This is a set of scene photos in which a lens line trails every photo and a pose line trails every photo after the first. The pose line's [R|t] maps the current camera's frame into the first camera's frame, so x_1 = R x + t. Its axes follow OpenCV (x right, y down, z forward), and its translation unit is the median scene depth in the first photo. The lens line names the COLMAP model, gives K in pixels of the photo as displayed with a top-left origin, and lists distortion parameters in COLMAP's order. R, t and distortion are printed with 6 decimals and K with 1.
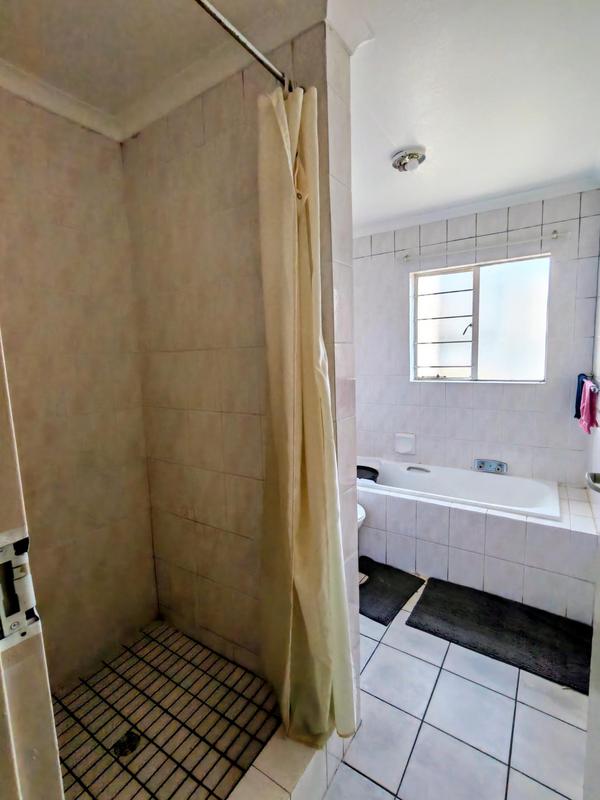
lens RADIAL K [[367.4, 0, 302.2], [0, 367.4, 392.3], [0, 0, 1]] dist [-0.000992, 0.000269]
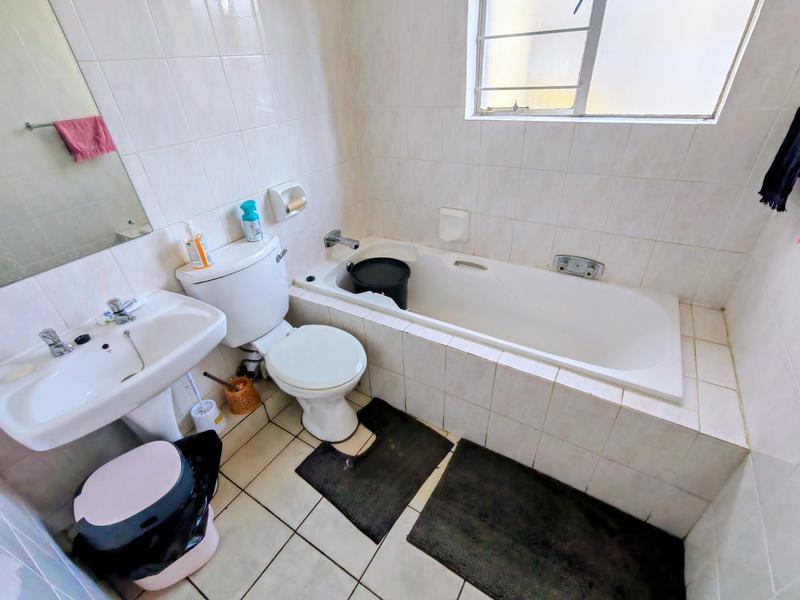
lens RADIAL K [[367.4, 0, 399.1], [0, 367.4, 298.3], [0, 0, 1]] dist [-0.000992, 0.000269]
pose [[0.999085, -0.038551, 0.018512, 0.210938], [0.026344, 0.895795, 0.443685, -0.044666], [-0.033688, -0.442792, 0.895992, 0.461699]]
